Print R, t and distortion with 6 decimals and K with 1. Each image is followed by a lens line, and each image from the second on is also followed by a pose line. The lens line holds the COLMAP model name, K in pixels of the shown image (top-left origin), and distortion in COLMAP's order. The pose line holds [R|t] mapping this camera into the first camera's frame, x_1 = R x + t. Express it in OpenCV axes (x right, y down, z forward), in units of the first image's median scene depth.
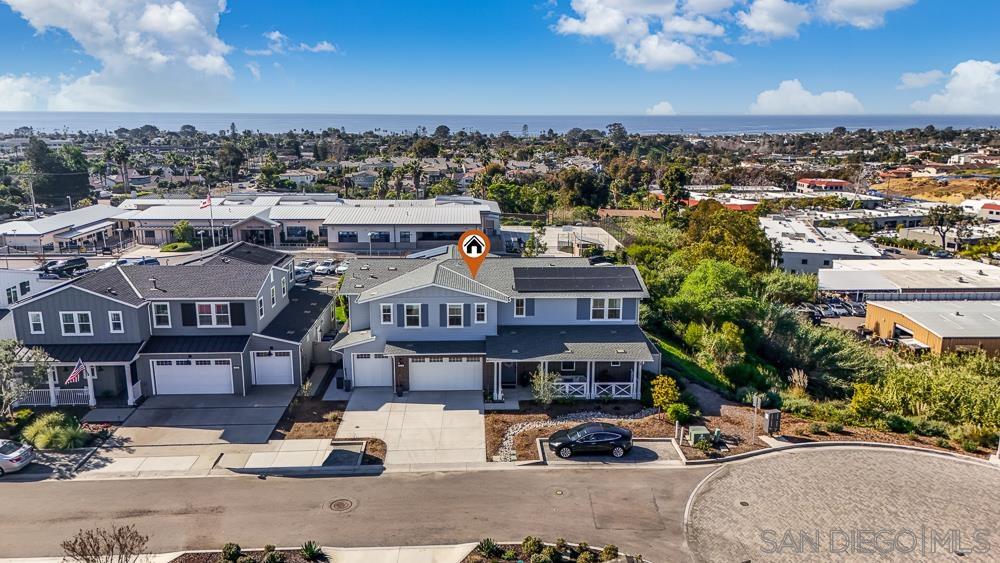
lens RADIAL K [[762.5, 0, 500.5], [0, 762.5, 263.0], [0, 0, 1]] dist [0.061048, -0.005027]
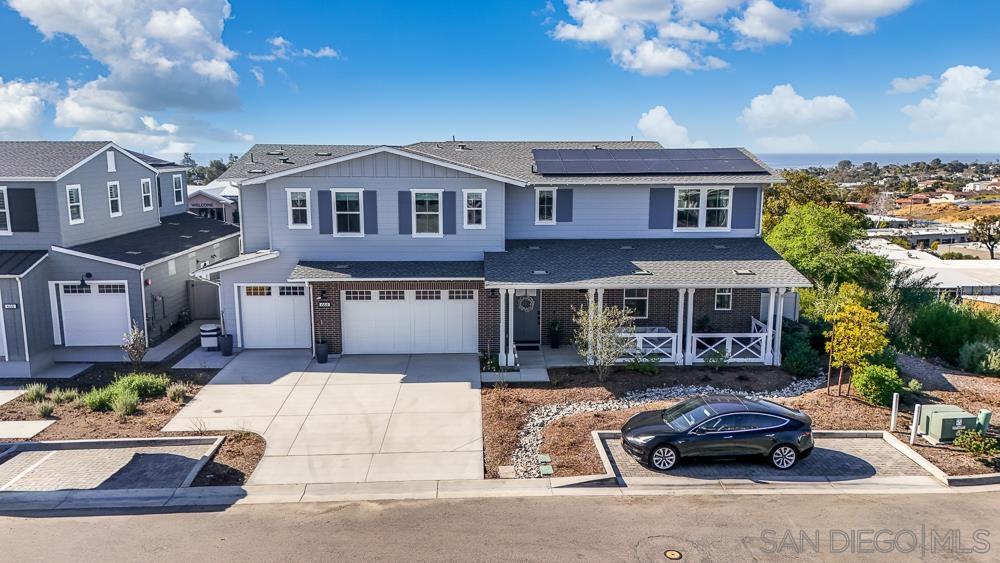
lens RADIAL K [[747.3, 0, 497.2], [0, 747.3, 277.6], [0, 0, 1]] dist [0.054387, -0.052897]
pose [[0.999961, -0.002799, -0.008422, -0.005995], [0.002478, 0.999279, -0.037892, 0.137882], [0.008522, 0.037869, 0.999246, 0.486641]]
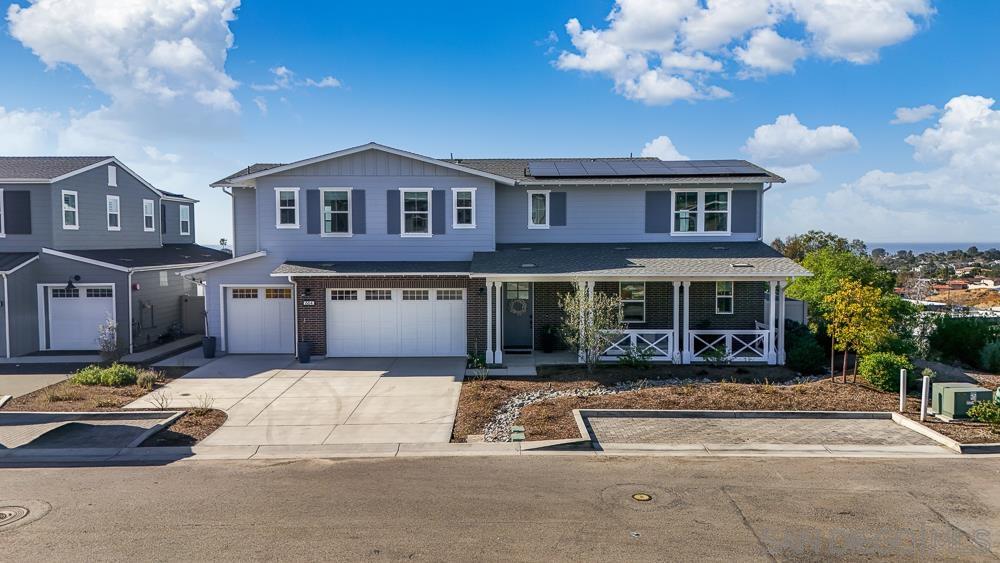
lens RADIAL K [[747.3, 0, 497.2], [0, 747.3, 277.6], [0, 0, 1]] dist [0.054387, -0.052897]
pose [[0.998754, -0.005933, -0.049550, 0.022843], [-0.002049, 0.987195, -0.159504, 0.201493], [0.049861, 0.159406, 0.985953, 0.509740]]
